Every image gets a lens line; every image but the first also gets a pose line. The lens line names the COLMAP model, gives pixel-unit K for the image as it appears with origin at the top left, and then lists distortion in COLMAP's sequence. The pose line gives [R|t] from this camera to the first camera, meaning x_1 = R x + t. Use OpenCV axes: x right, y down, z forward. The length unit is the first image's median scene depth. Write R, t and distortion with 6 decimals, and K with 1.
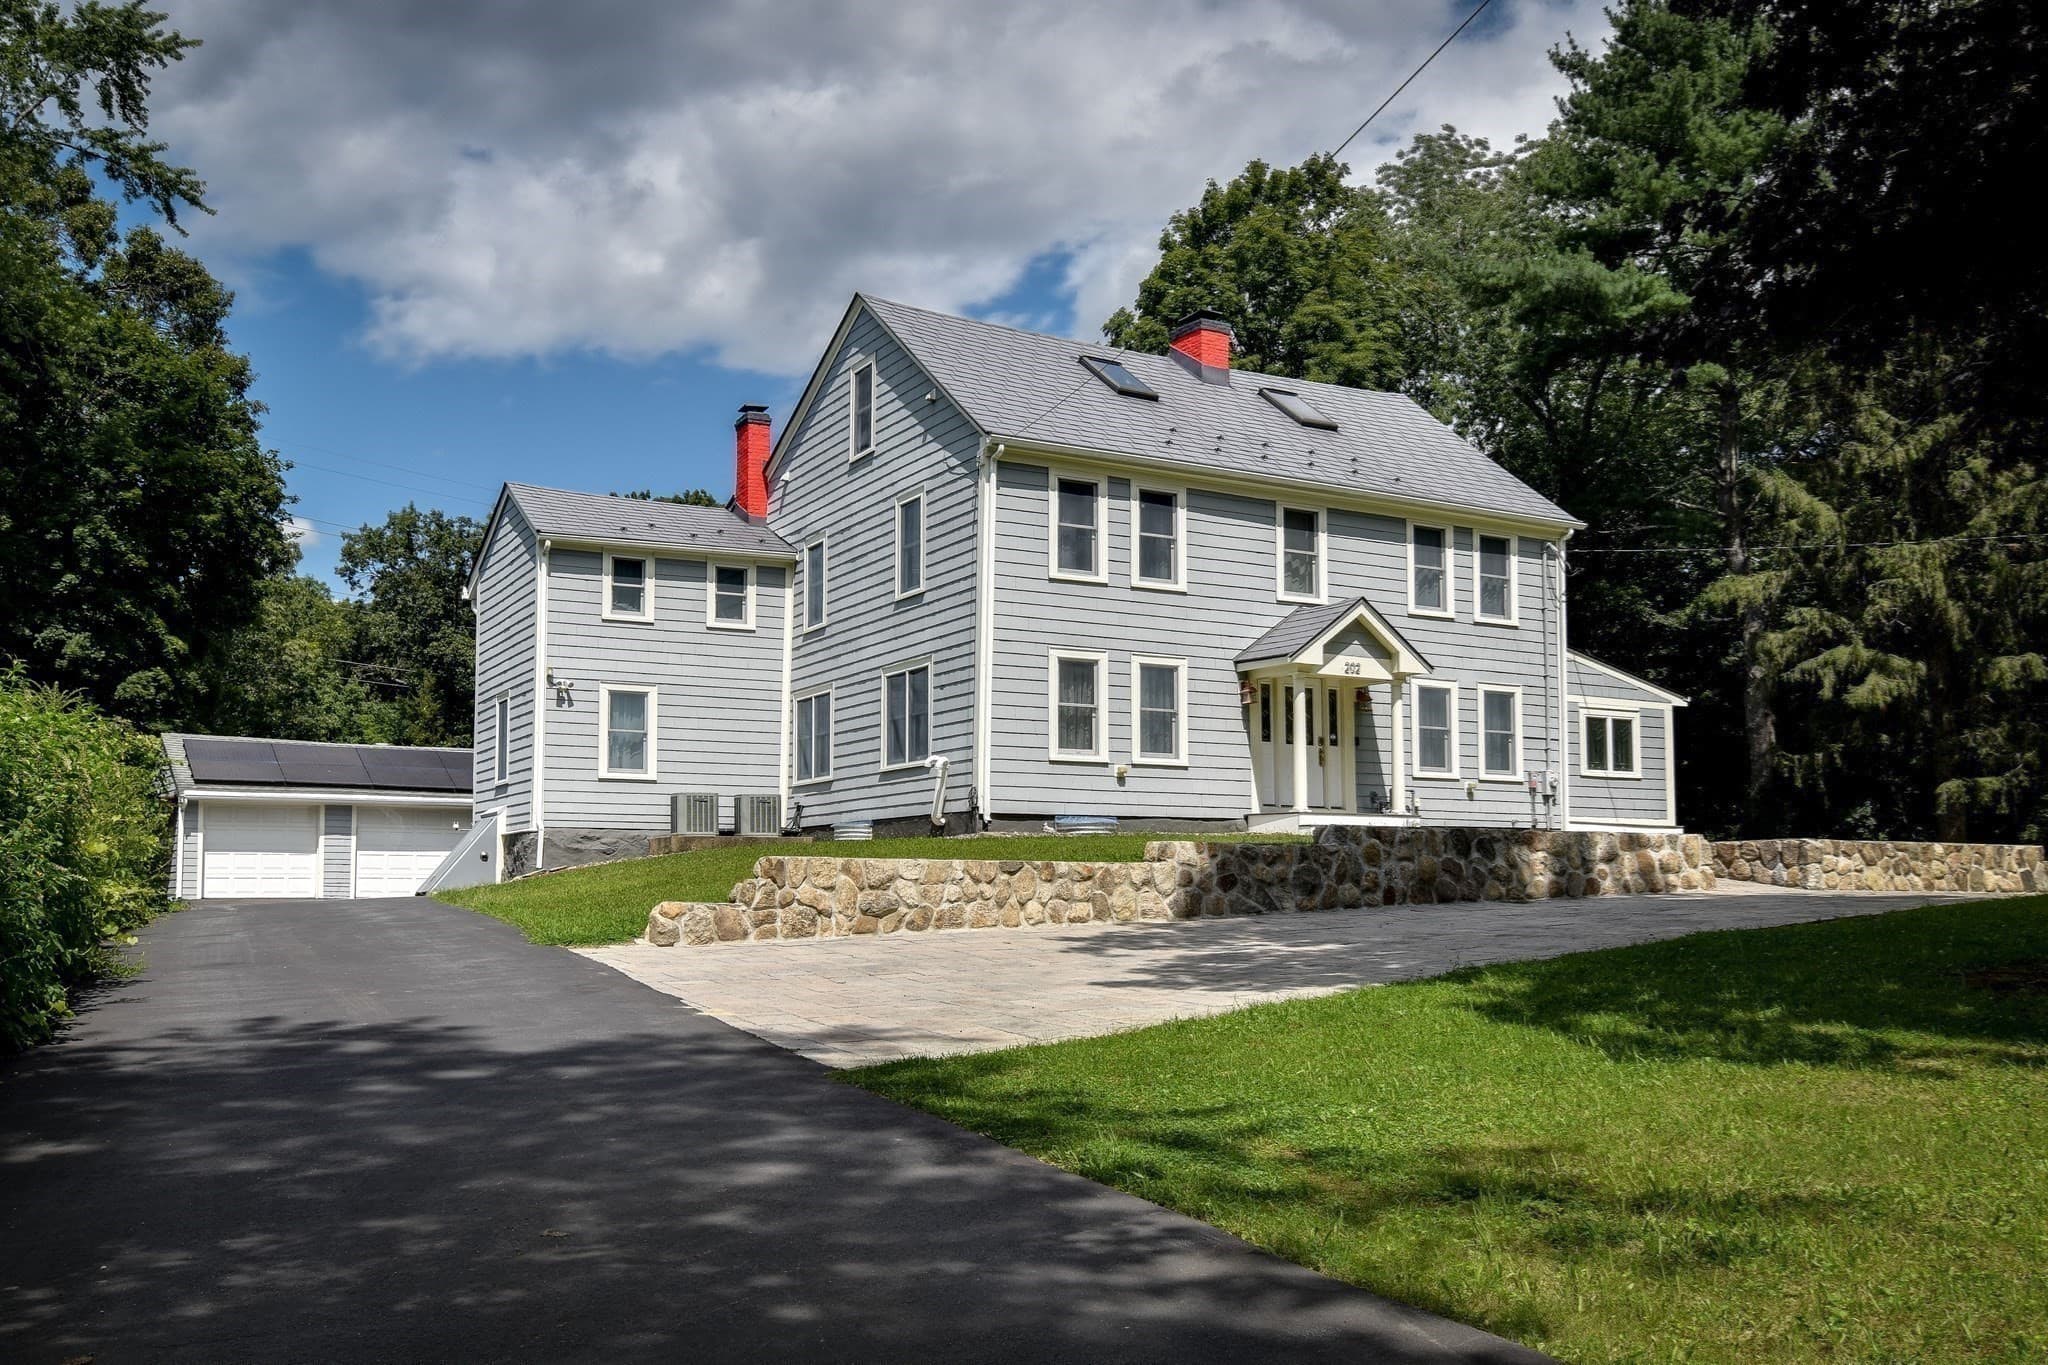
lens RADIAL K [[1796.7, 0, 1035.0], [0, 1796.7, 794.3], [0, 0, 1]] dist [-0.009819, 0.000187]
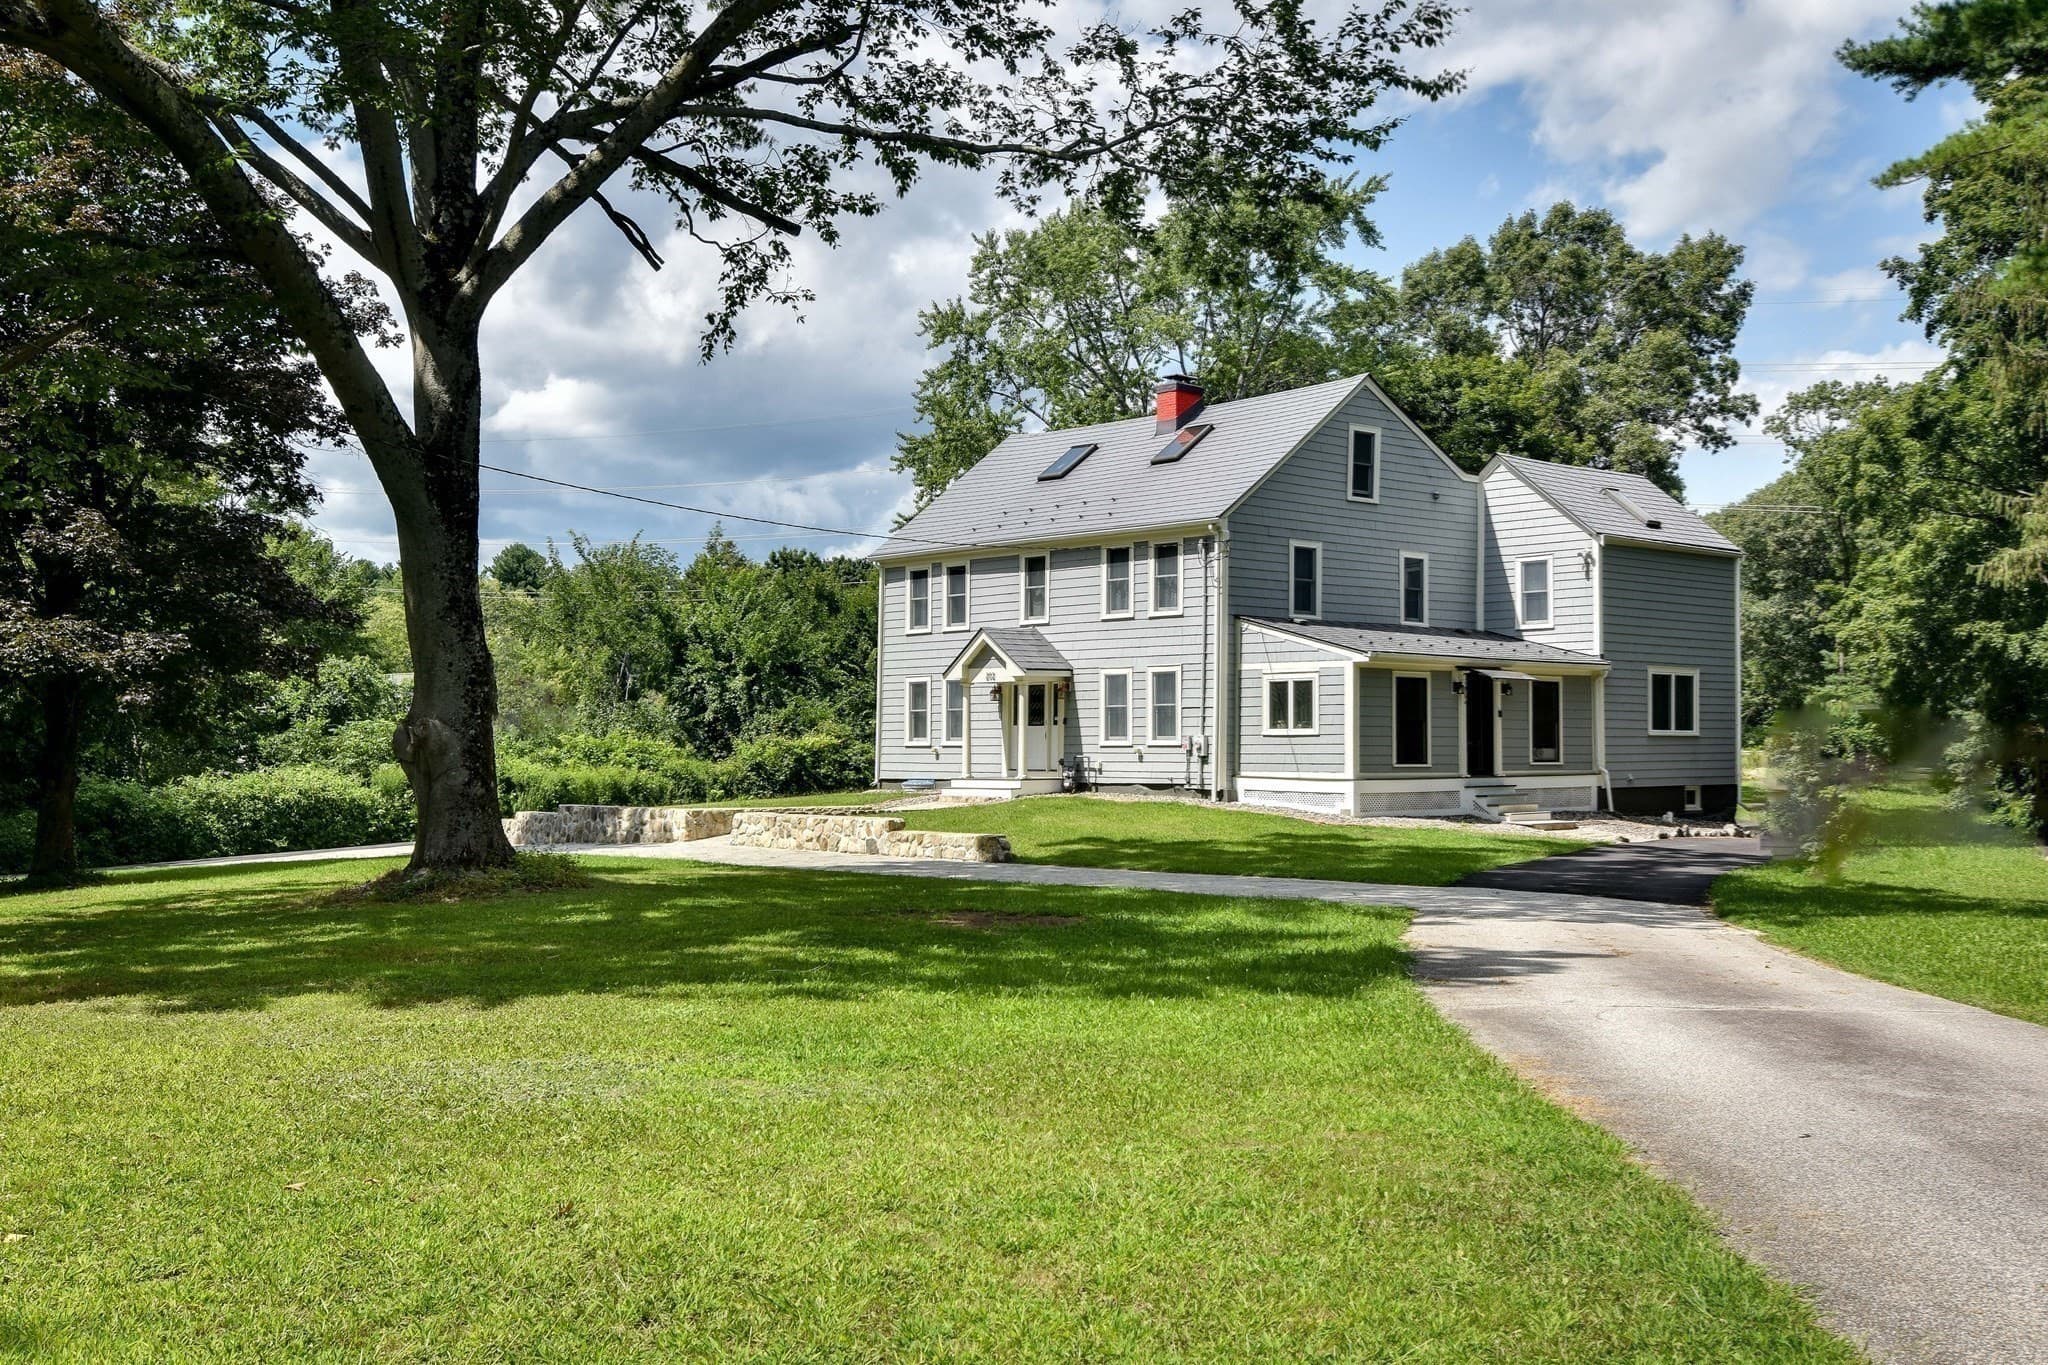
lens RADIAL K [[2118.0, 0, 1015.7], [0, 2118.0, 672.1], [0, 0, 1]] dist [0.035127, 0.000000]
pose [[0.187156, -0.034837, -0.981712, 1.818199], [0.061057, 0.997851, -0.023769, -0.031879], [0.980431, -0.055492, 0.188881, 0.691648]]
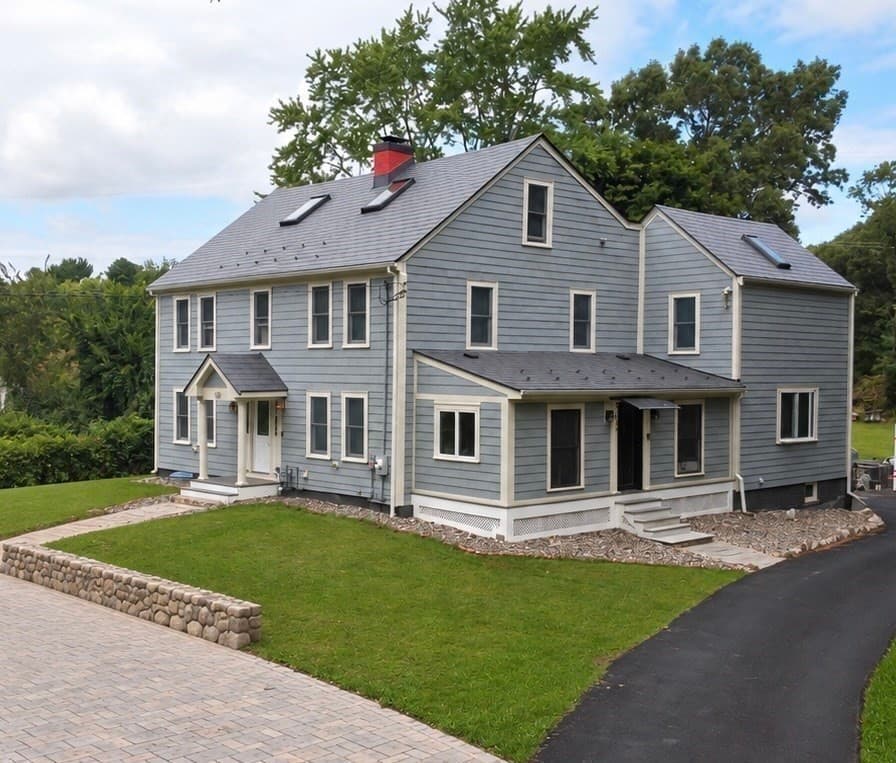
lens RADIAL K [[1151.3, 0, 450.6], [0, 1151.3, 389.6], [0, 0, 1]] dist [-0.061805, 0.000000]
pose [[0.204374, 0.018462, -0.978719, 1.251184], [0.060109, 0.997699, 0.031372, -0.094986], [0.977046, -0.065241, 0.202794, 0.982367]]
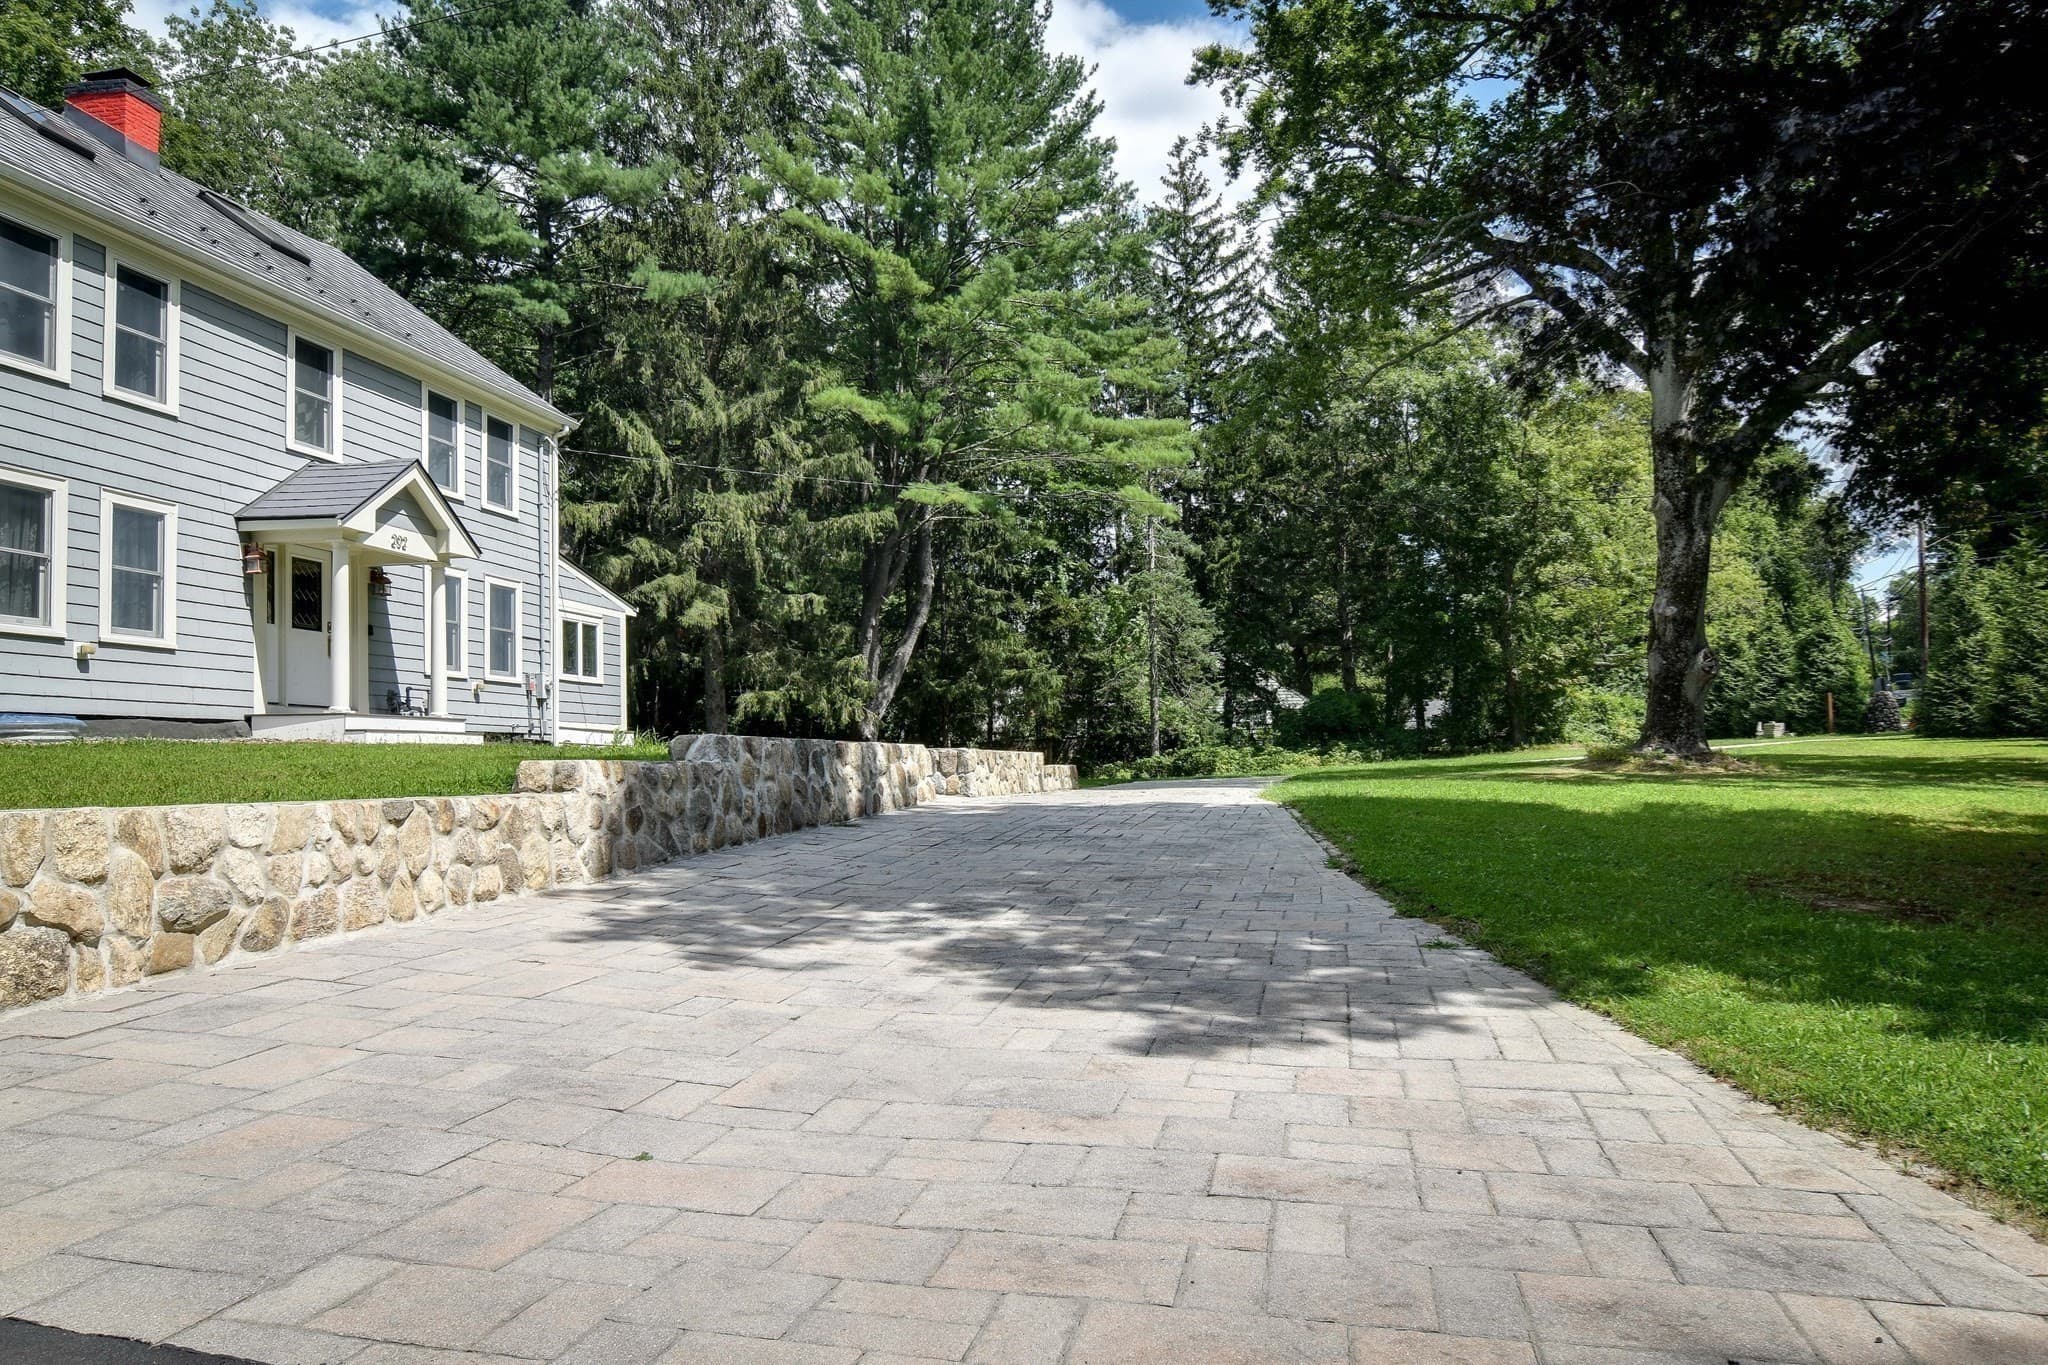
lens RADIAL K [[1432.7, 0, 1060.6], [0, 1432.7, 675.2], [0, 0, 1]] dist [0.034328, -0.017499]
pose [[0.653556, 0.036395, 0.756003, -0.126597], [-0.023053, 0.999337, -0.028181, 0.003607], [-0.756527, 0.000990, 0.653962, 0.322099]]
